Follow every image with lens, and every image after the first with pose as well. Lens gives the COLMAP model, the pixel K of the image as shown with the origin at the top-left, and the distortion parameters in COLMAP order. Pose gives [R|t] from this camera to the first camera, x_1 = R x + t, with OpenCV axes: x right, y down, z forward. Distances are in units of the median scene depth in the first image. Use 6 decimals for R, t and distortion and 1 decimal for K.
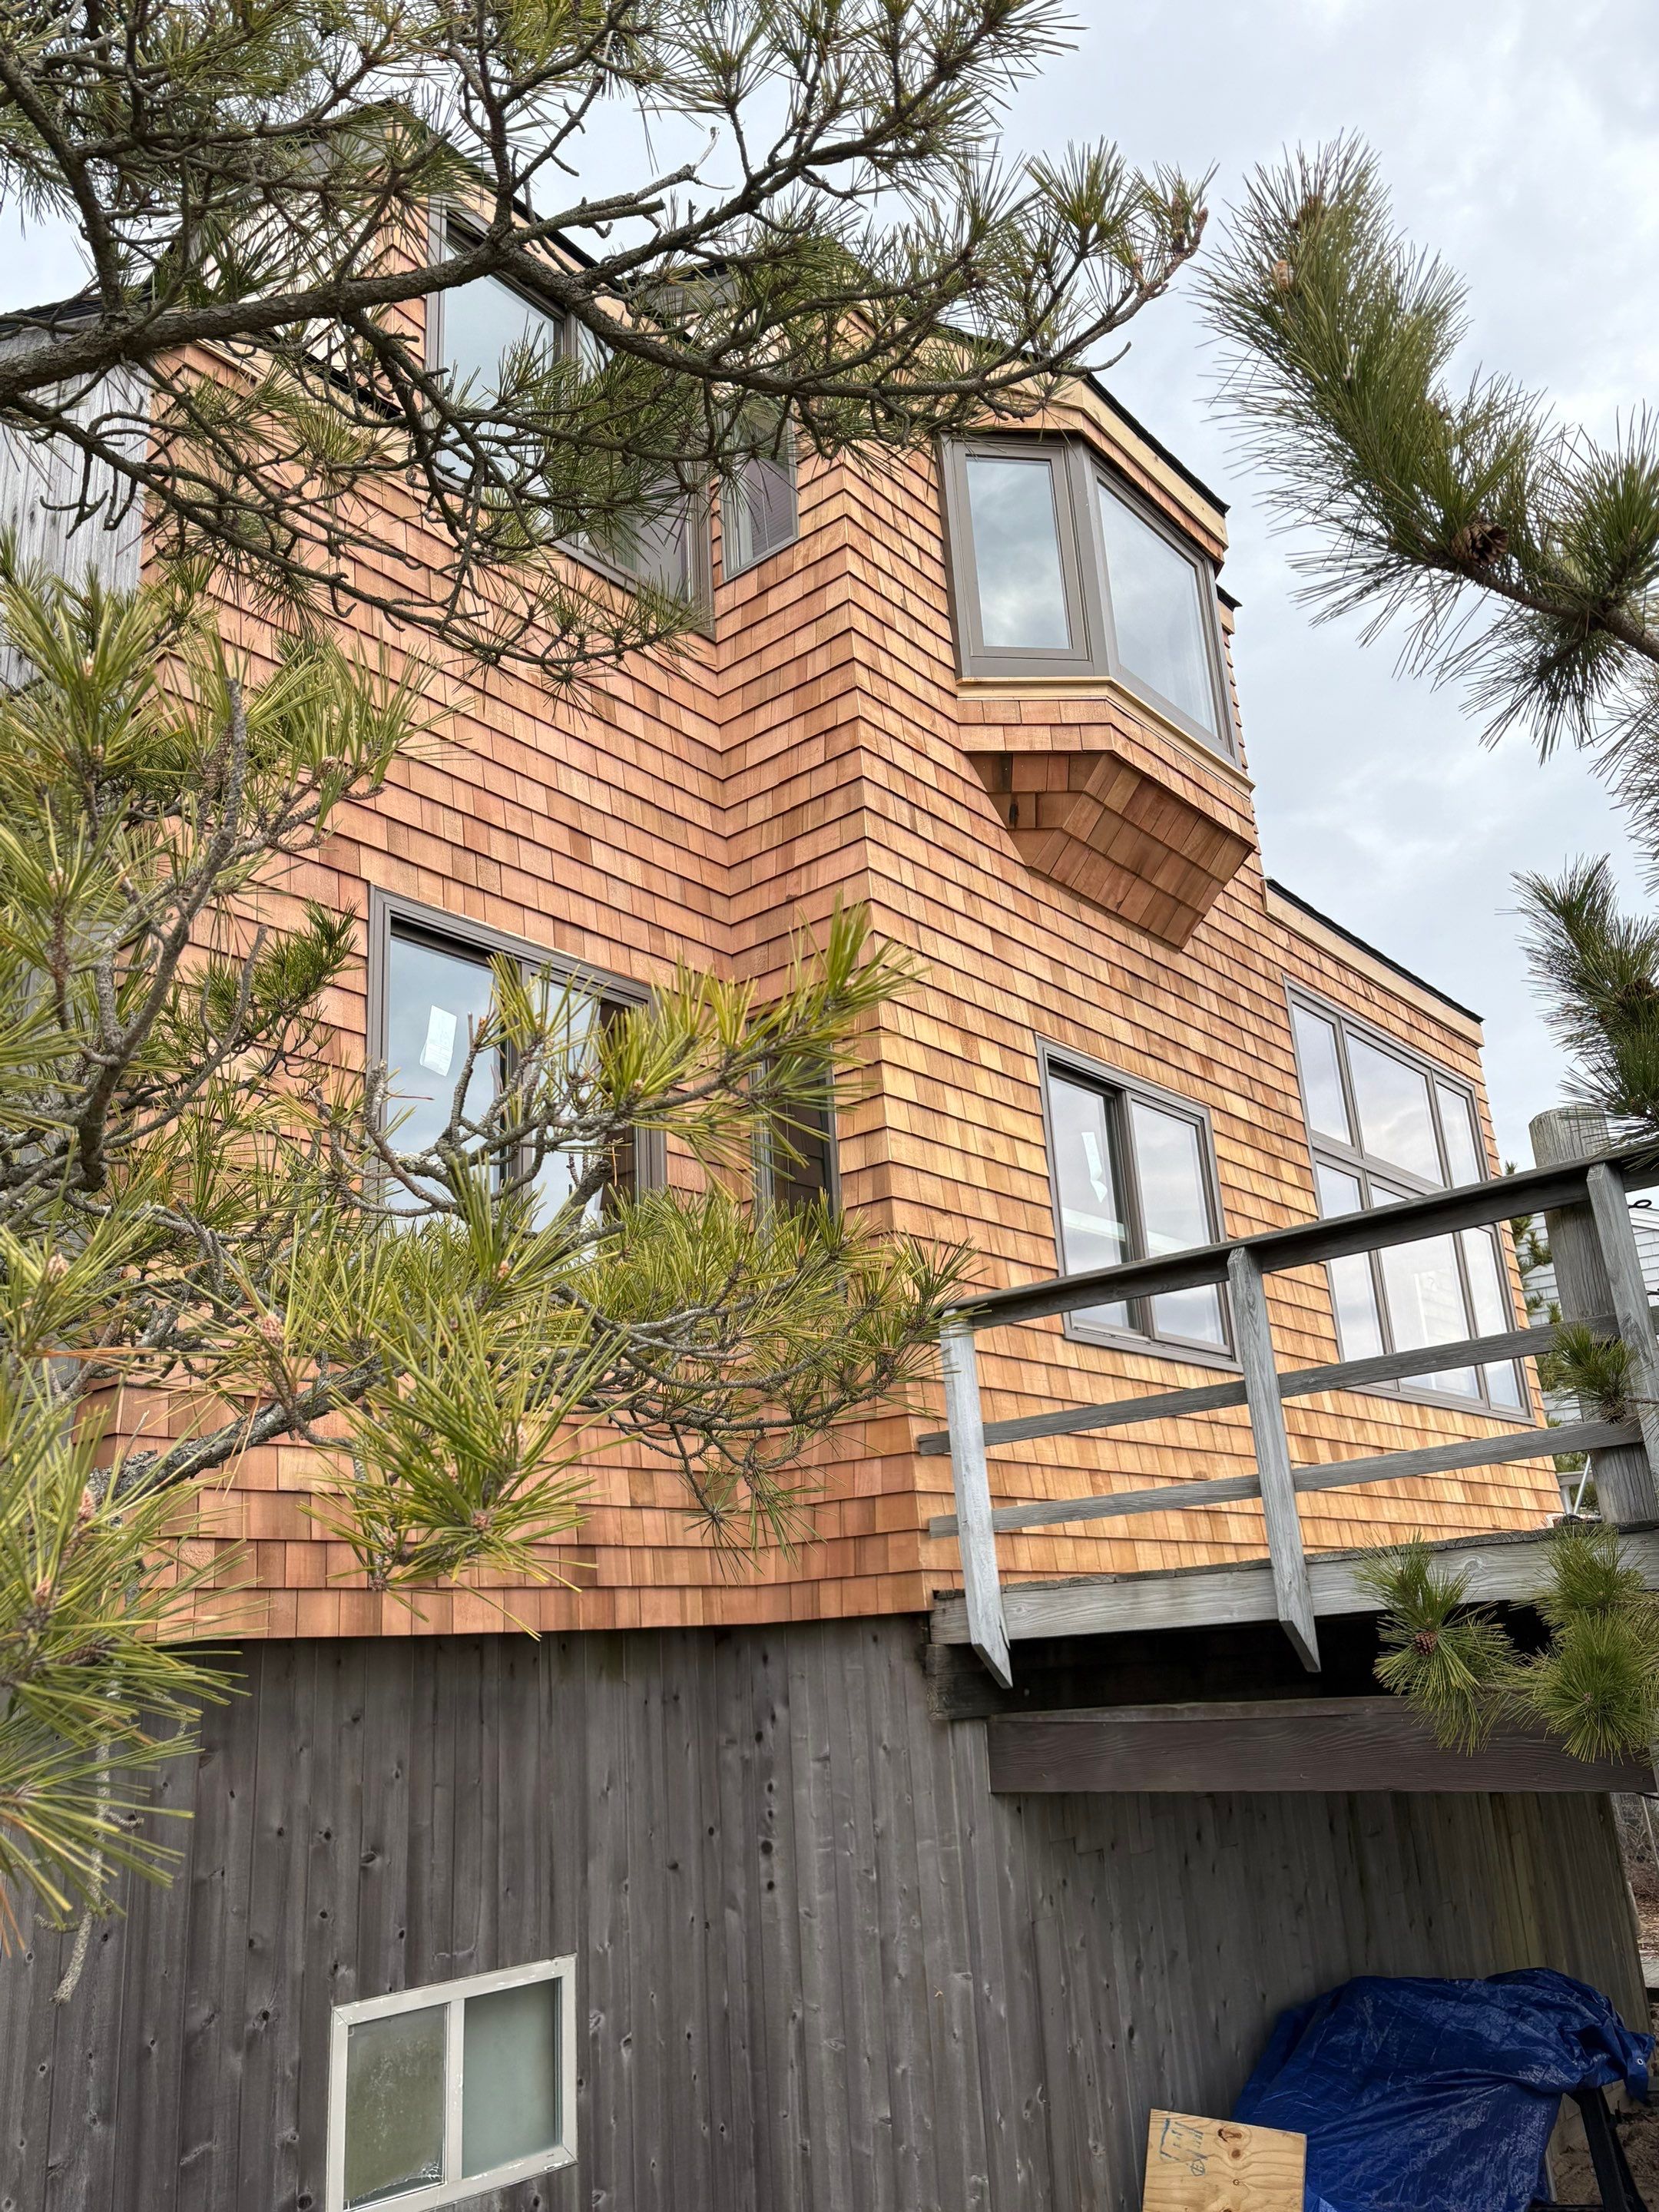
lens RADIAL K [[1750.3, 0, 829.5], [0, 1750.3, 1106.0], [0, 0, 1]] dist [0.049185, 0.006879]
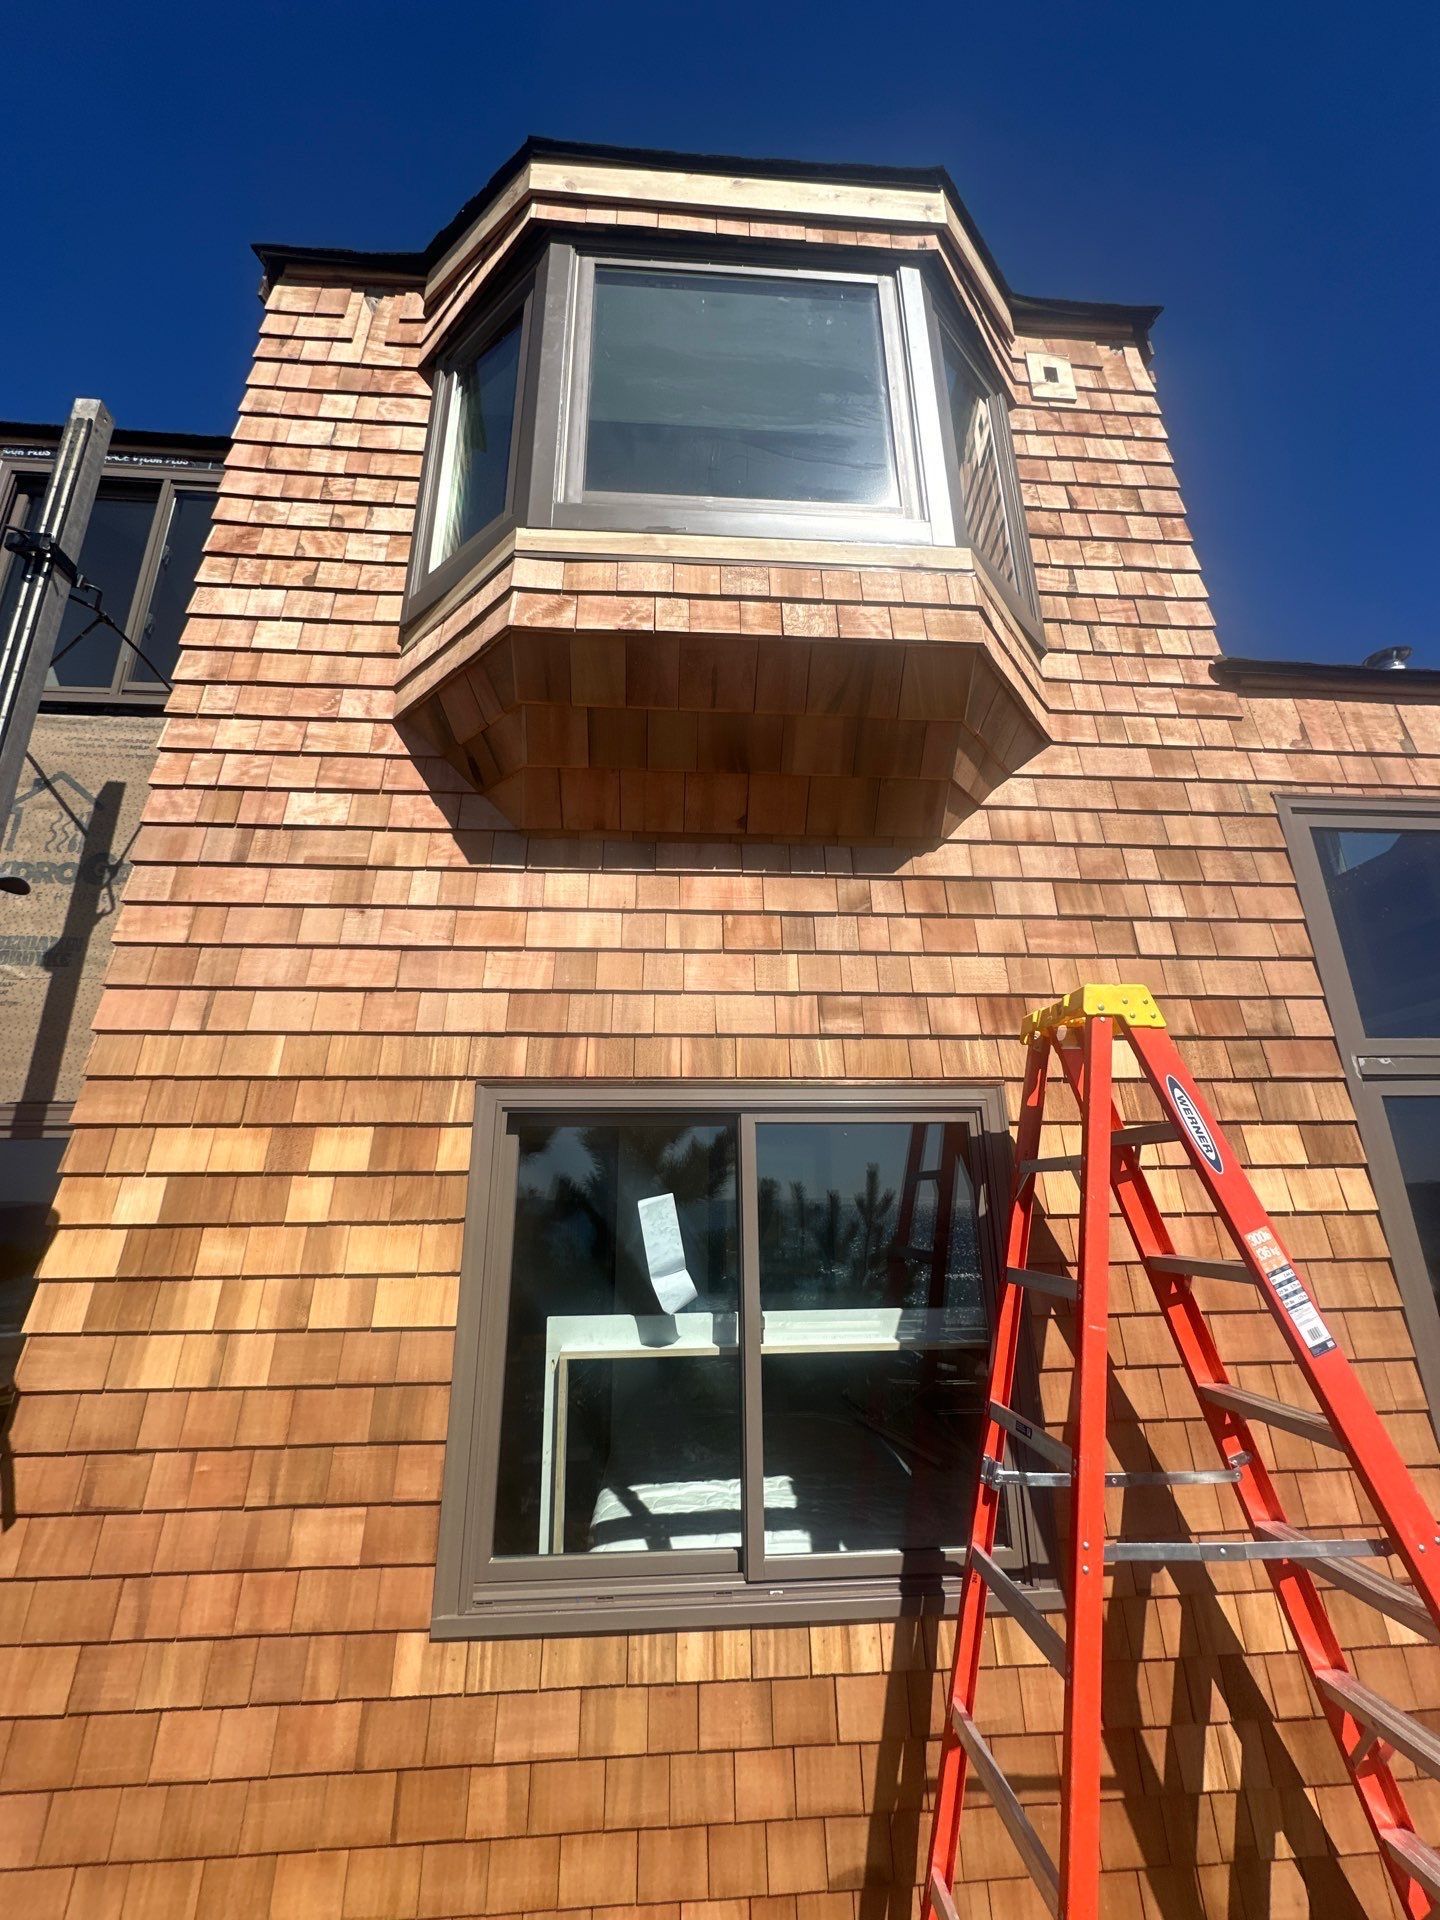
lens RADIAL K [[762.6, 0, 720.0], [0, 762.6, 960.0], [0, 0, 1]] dist [-0.003639, 0.000042]
pose [[0.686018, -0.169867, -0.707478, 0.472965], [0.196652, 0.979464, -0.044485, -0.067322], [0.700506, -0.108610, 0.705334, 1.026243]]
